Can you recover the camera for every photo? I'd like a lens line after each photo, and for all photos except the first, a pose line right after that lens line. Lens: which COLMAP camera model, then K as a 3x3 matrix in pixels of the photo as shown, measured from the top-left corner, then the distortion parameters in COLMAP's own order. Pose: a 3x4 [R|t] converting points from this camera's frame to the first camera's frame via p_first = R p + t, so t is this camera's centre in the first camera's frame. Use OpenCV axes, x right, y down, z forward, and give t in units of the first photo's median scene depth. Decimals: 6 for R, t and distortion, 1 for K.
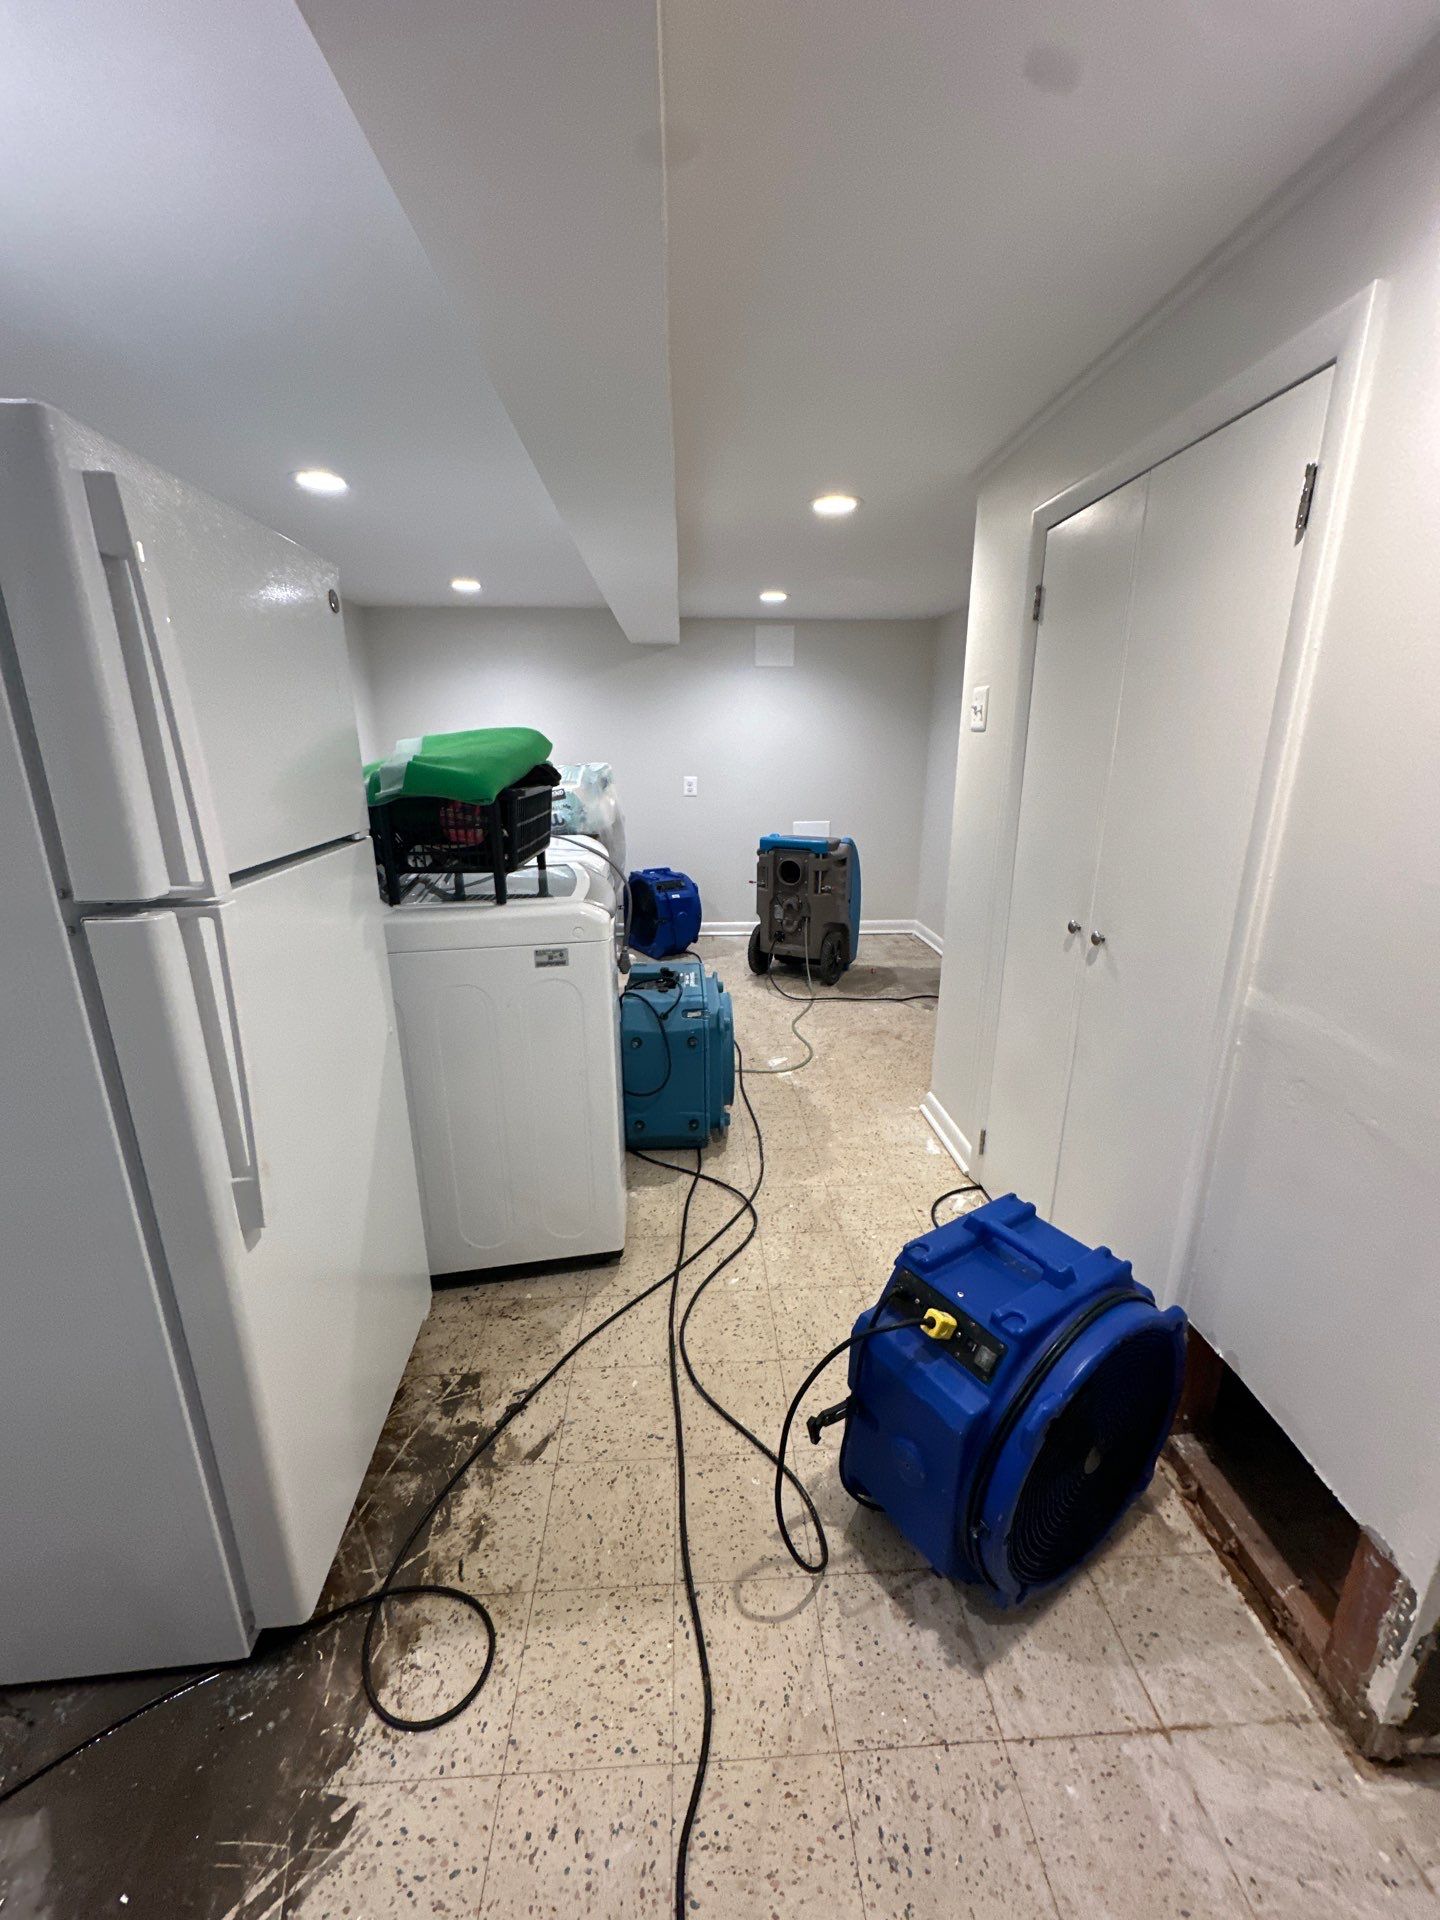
lens RADIAL K [[761.4, 0, 714.8], [0, 761.4, 960.7], [0, 0, 1]] dist [-0.006032, 0.001327]
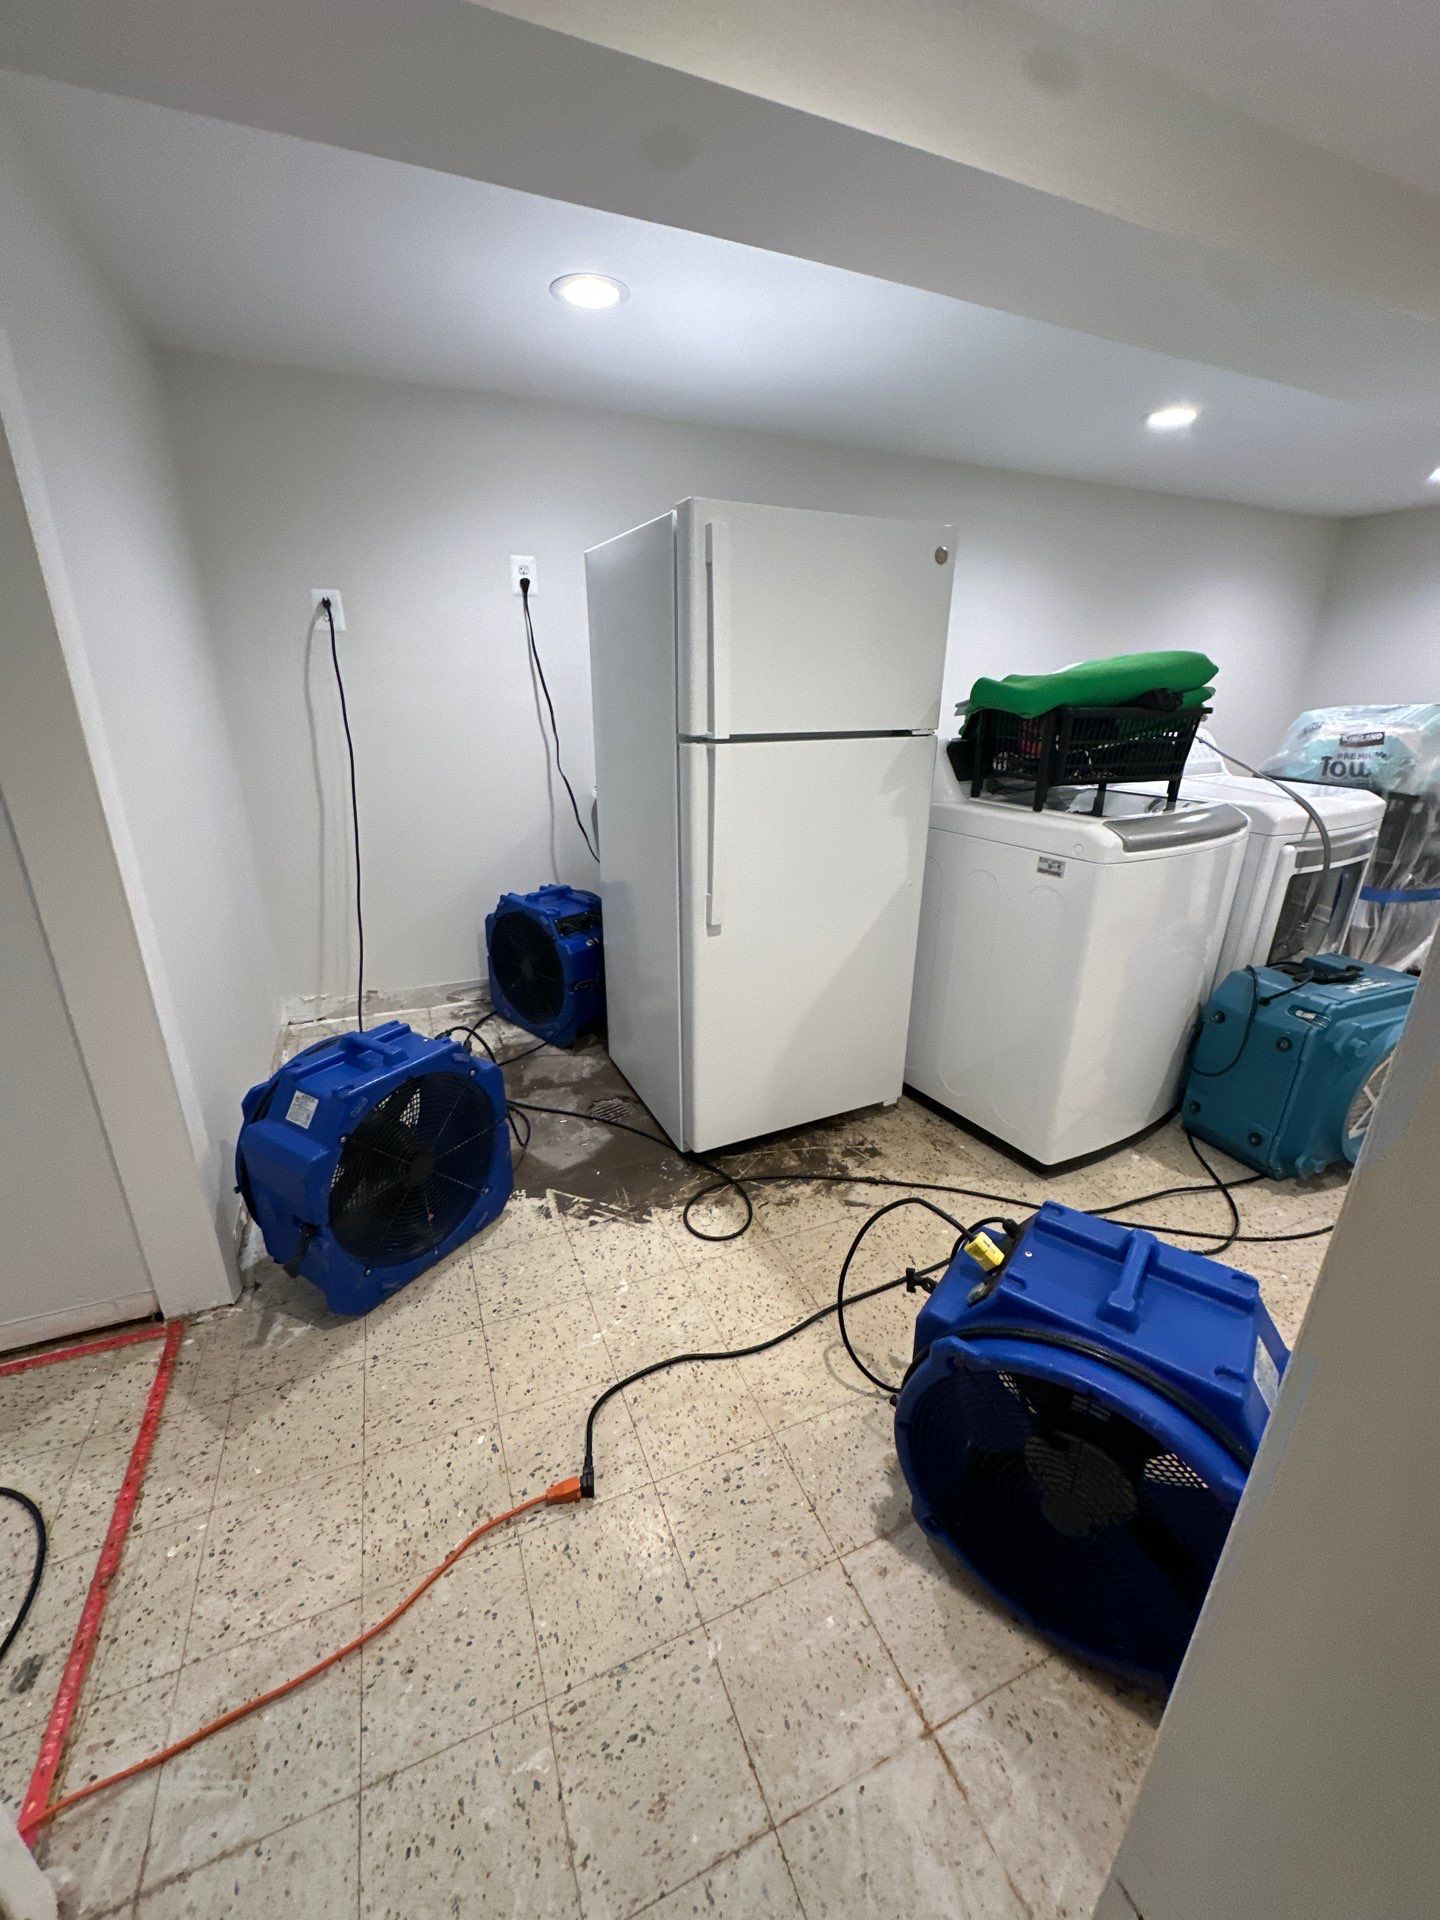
lens RADIAL K [[761.4, 0, 724.0], [0, 761.4, 966.0], [0, 0, 1]] dist [-0.006032, 0.001327]
pose [[0.350975, 0.340332, -0.872348, 0.783965], [-0.269929, 0.928838, 0.253769, -0.027990], [0.896635, 0.146406, 0.417864, 0.187132]]
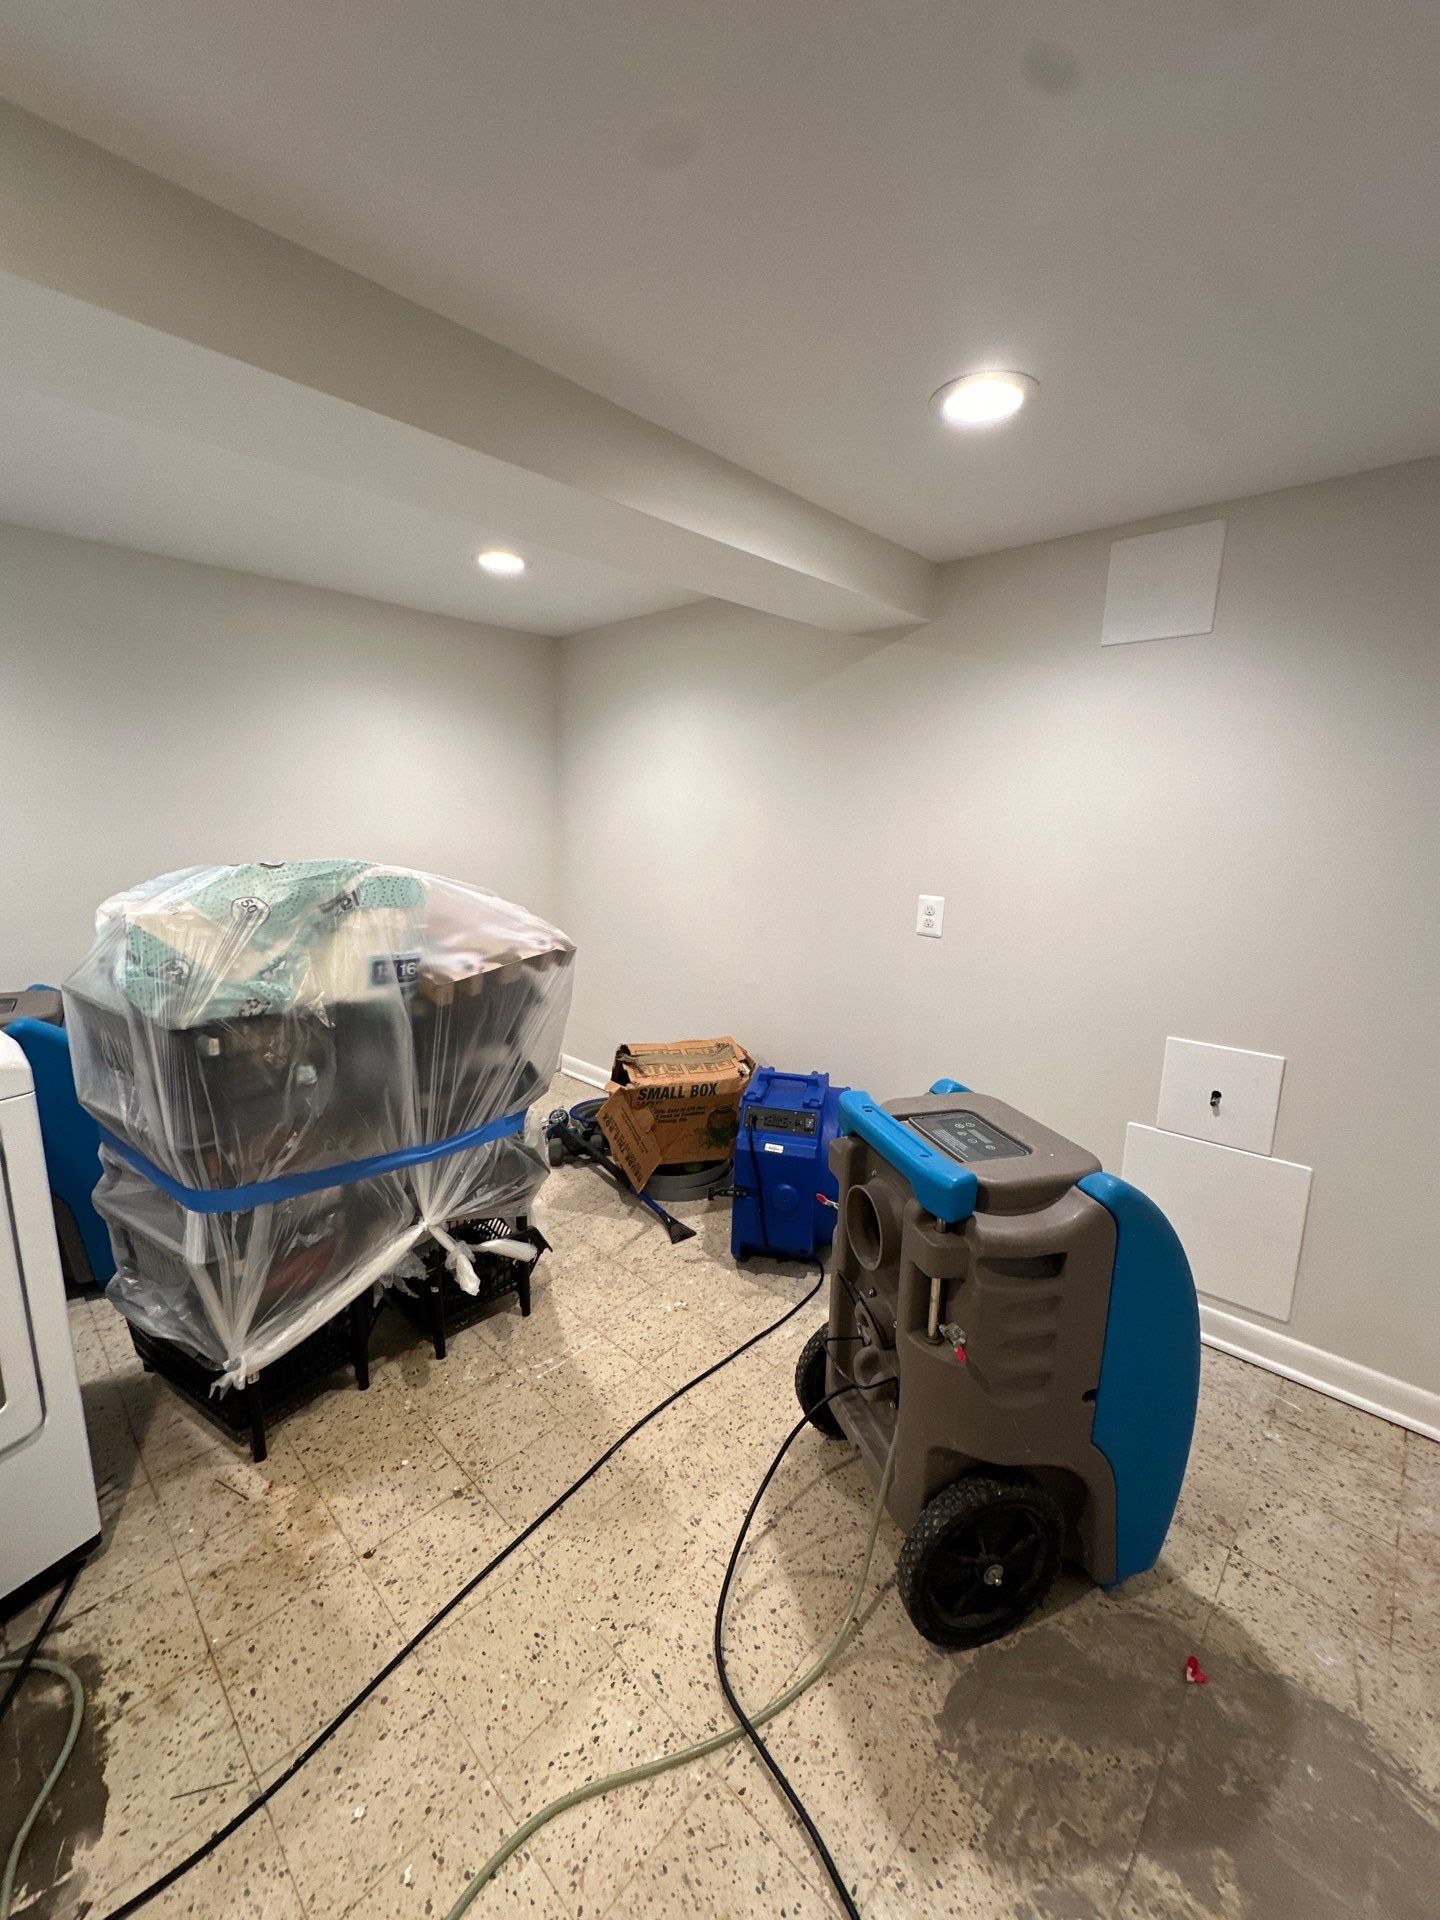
lens RADIAL K [[761.4, 0, 726.1], [0, 761.4, 957.5], [0, 0, 1]] dist [-0.006032, 0.001327]
pose [[0.692344, 0.155764, -0.704555, 0.809443], [-0.227221, 0.973811, -0.007991, -0.643044], [0.684858, 0.165622, 0.709605, 2.187394]]
